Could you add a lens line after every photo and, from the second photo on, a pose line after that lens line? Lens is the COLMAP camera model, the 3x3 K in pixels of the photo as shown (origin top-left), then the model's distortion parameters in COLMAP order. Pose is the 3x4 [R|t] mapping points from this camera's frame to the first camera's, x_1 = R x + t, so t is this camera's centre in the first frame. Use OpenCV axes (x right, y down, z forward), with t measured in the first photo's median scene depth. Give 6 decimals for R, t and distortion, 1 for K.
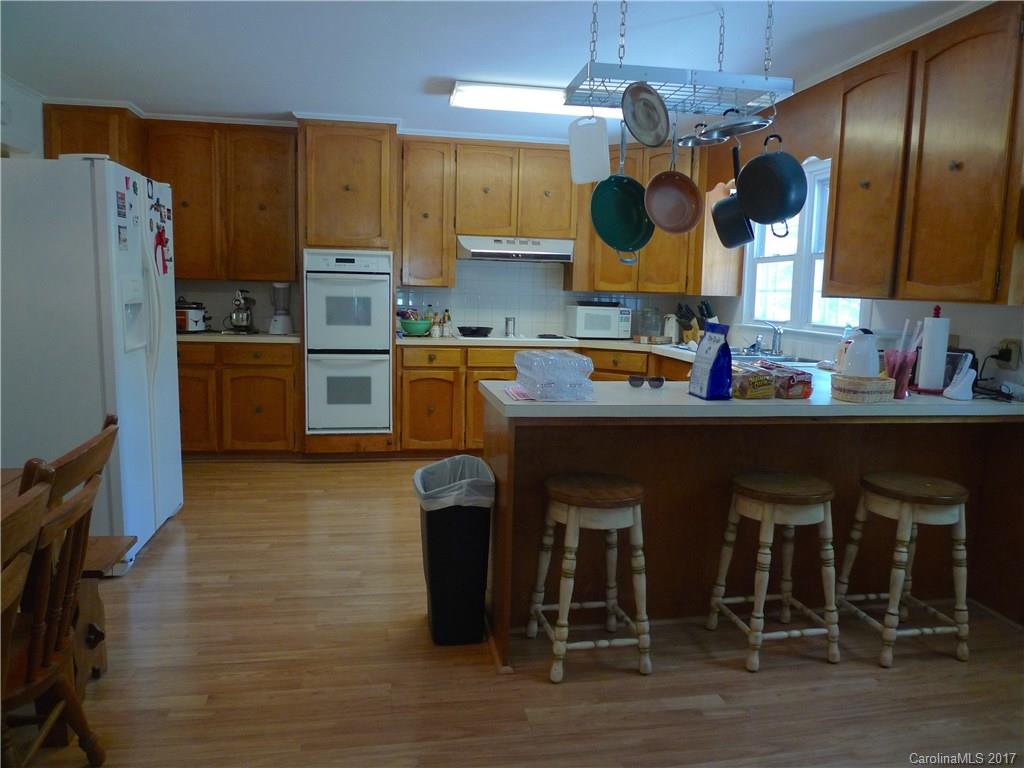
lens RADIAL K [[744.7, 0, 513.6], [0, 744.7, 383.6], [0, 0, 1]] dist [-0.023818, -0.002629]
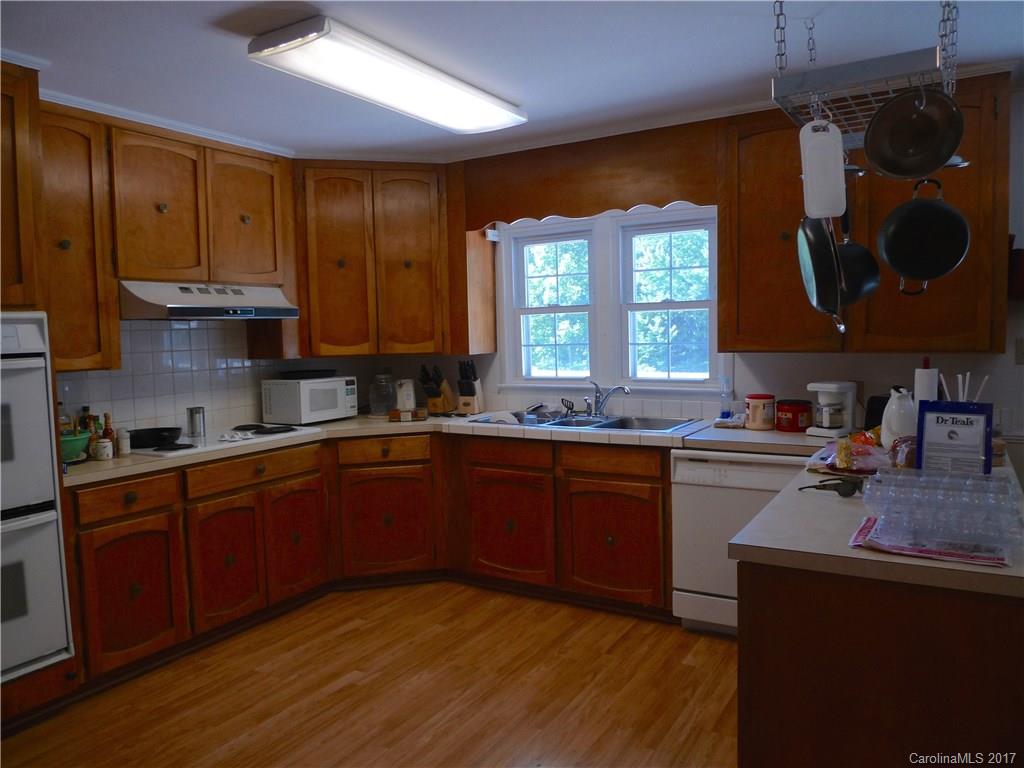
lens RADIAL K [[744.7, 0, 511.9], [0, 744.7, 382.1], [0, 0, 1]] dist [-0.023818, -0.002629]
pose [[0.659198, -0.095417, 0.745892, -0.315472], [0.133497, 0.991010, 0.008792, -0.084389], [-0.740025, 0.093778, 0.666009, 0.395329]]
